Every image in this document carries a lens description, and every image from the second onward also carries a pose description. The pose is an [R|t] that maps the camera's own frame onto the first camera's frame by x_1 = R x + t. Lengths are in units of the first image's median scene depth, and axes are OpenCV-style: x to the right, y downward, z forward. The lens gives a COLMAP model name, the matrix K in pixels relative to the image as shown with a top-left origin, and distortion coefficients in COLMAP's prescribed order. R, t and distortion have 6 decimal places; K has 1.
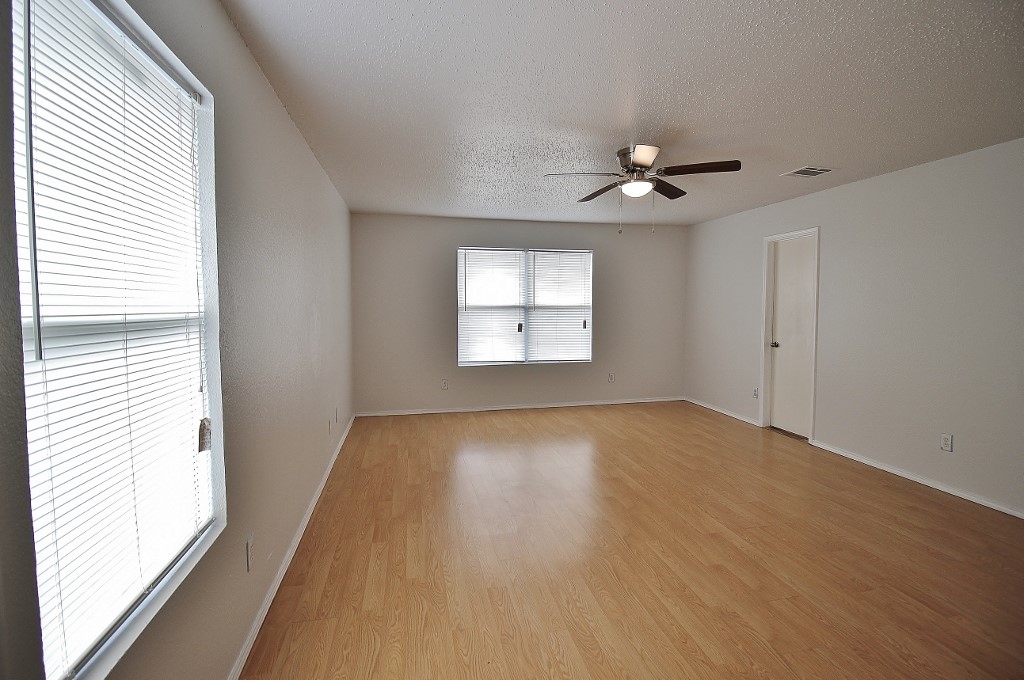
lens RADIAL K [[489.7, 0, 518.5], [0, 489.7, 335.6], [0, 0, 1]] dist [-0.005155, -0.000227]
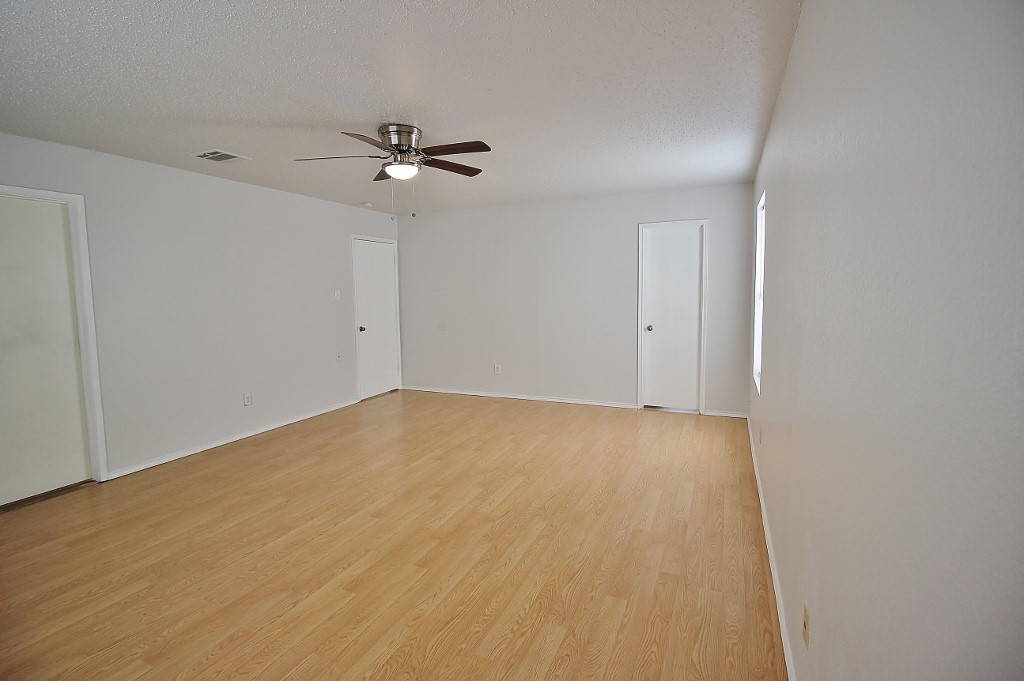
lens RADIAL K [[489.7, 0, 513.7], [0, 489.7, 338.0], [0, 0, 1]] dist [-0.005155, -0.000227]
pose [[-0.809286, -0.047339, 0.585504, -0.583327], [0.052204, 0.987007, 0.151958, -0.133706], [-0.585091, 0.153543, -0.796300, 1.966129]]
